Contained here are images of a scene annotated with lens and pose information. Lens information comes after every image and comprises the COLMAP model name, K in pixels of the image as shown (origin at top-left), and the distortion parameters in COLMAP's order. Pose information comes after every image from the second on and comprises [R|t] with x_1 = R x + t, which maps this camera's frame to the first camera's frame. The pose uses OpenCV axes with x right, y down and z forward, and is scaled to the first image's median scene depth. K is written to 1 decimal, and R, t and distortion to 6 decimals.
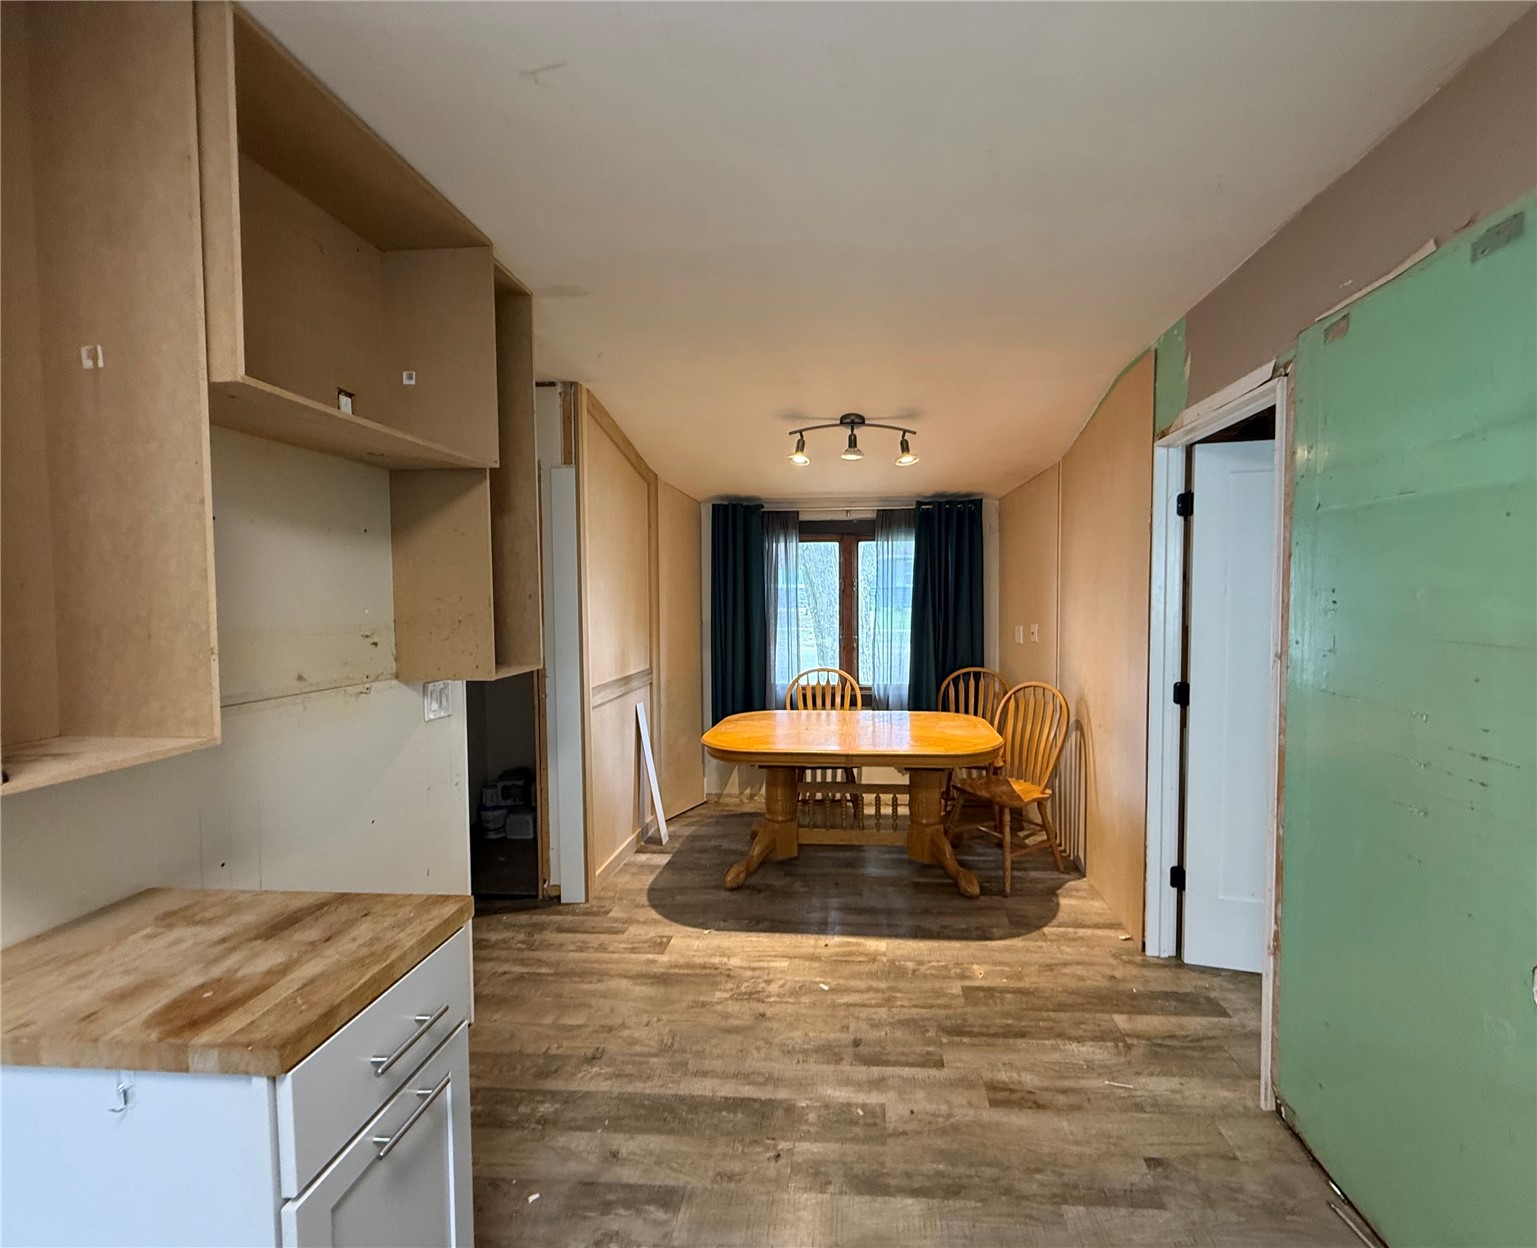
lens RADIAL K [[777.9, 0, 773.9], [0, 777.9, 629.9], [0, 0, 1]] dist [-0.000457, -0.000175]
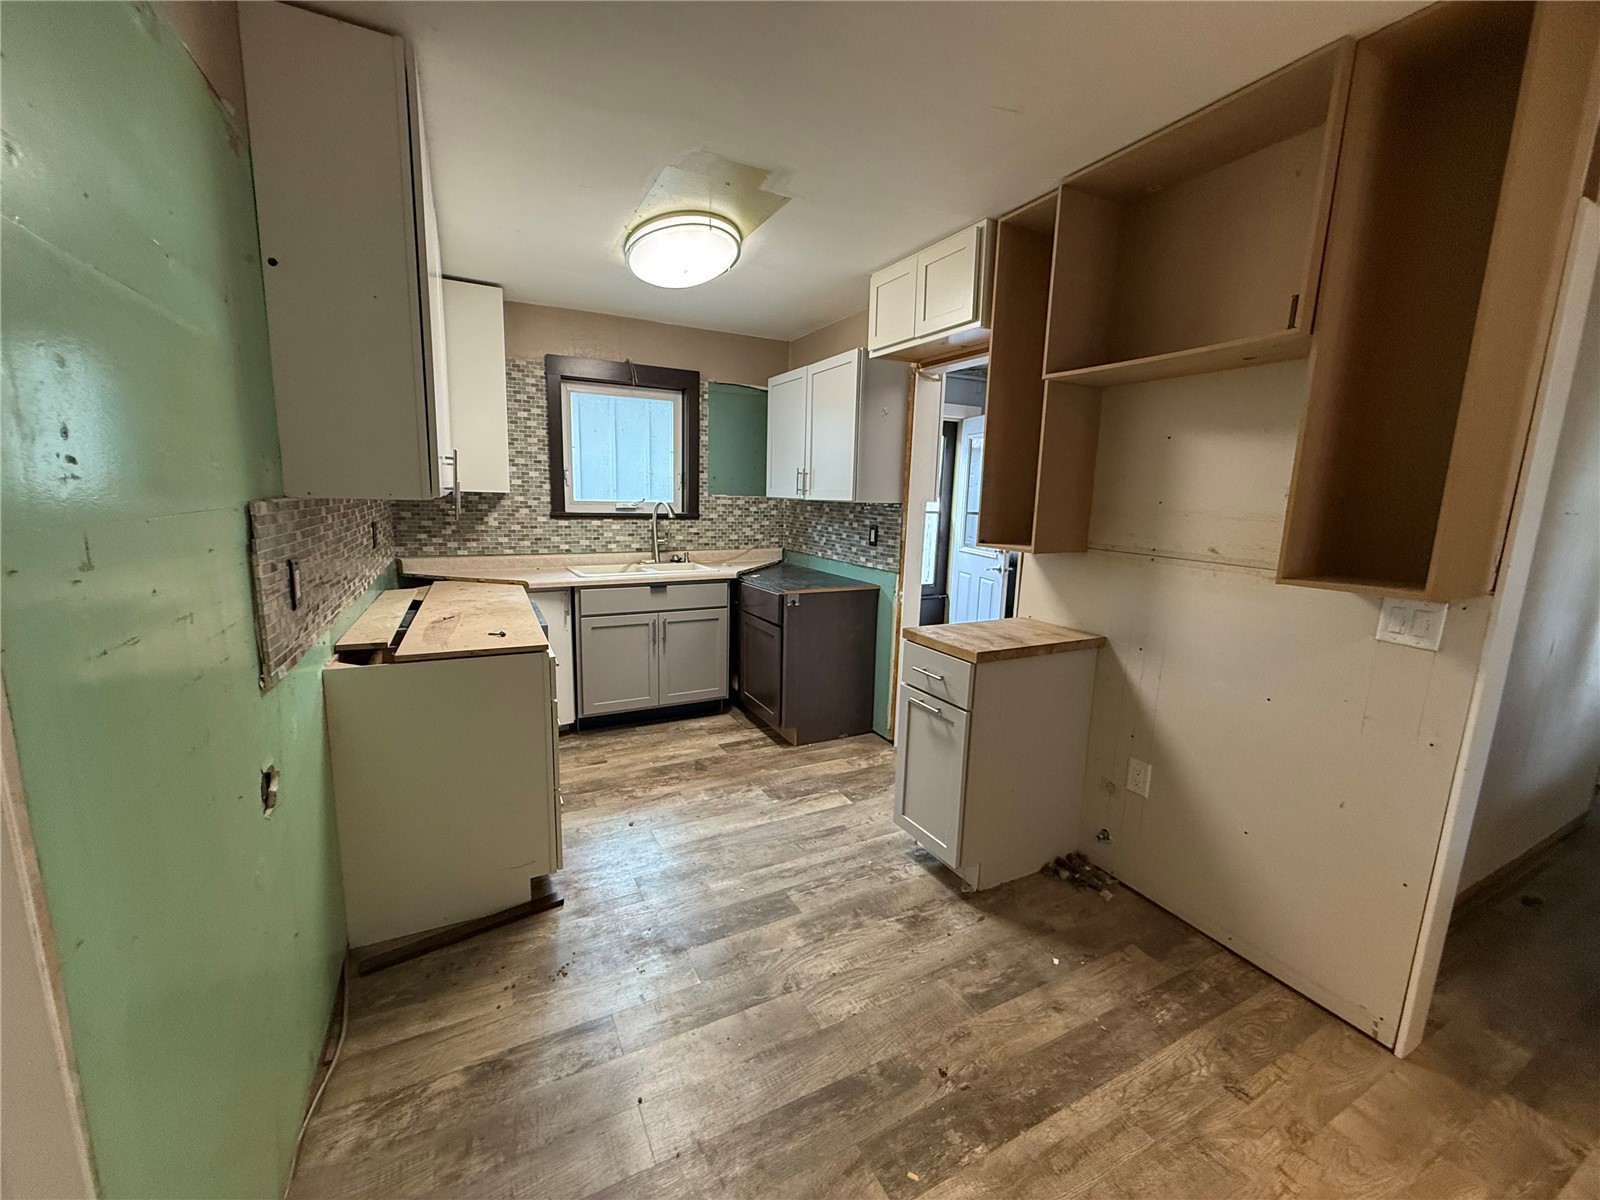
lens RADIAL K [[641.3, 0, 804.8], [0, 641.3, 599.0], [0, 0, 1]] dist [0.000281, 0.000038]
pose [[-0.848873, 0.073018, -0.523529, 0.496898], [-0.042276, 0.977862, 0.204933, -0.045991], [0.526903, 0.196095, -0.826994, 1.388640]]
